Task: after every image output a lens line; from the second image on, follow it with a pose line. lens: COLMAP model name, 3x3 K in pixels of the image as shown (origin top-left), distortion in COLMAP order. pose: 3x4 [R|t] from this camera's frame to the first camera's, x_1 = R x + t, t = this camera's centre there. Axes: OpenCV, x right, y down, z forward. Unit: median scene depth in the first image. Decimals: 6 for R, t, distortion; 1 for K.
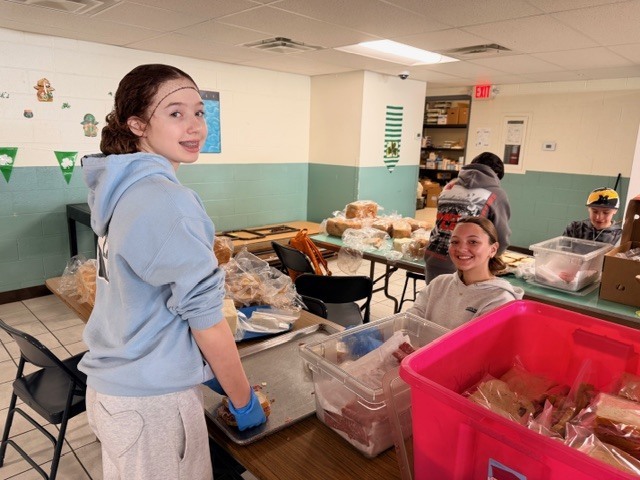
lens RADIAL K [[468.5, 0, 320.0], [0, 468.5, 240.0], [0, 0, 1]] dist [0.001060, -0.001662]
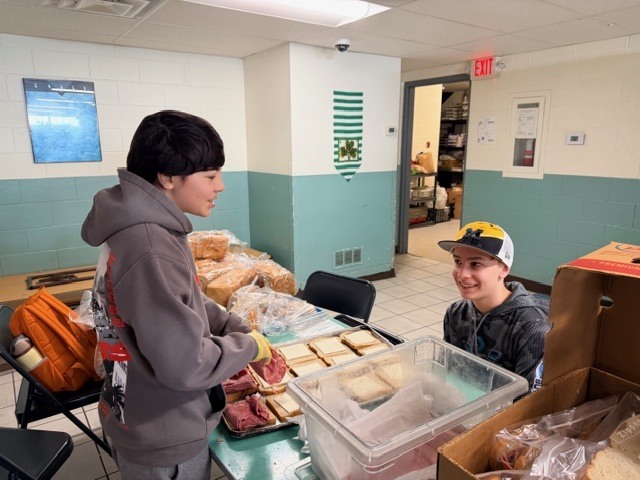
lens RADIAL K [[468.5, 0, 320.0], [0, 468.5, 240.0], [0, 0, 1]] dist [0.001060, -0.001662]
pose [[0.986978, -0.001424, -0.160850, 0.227783], [-0.000567, 0.999924, -0.012327, -0.042081], [0.160855, 0.012258, 0.986902, 0.262046]]
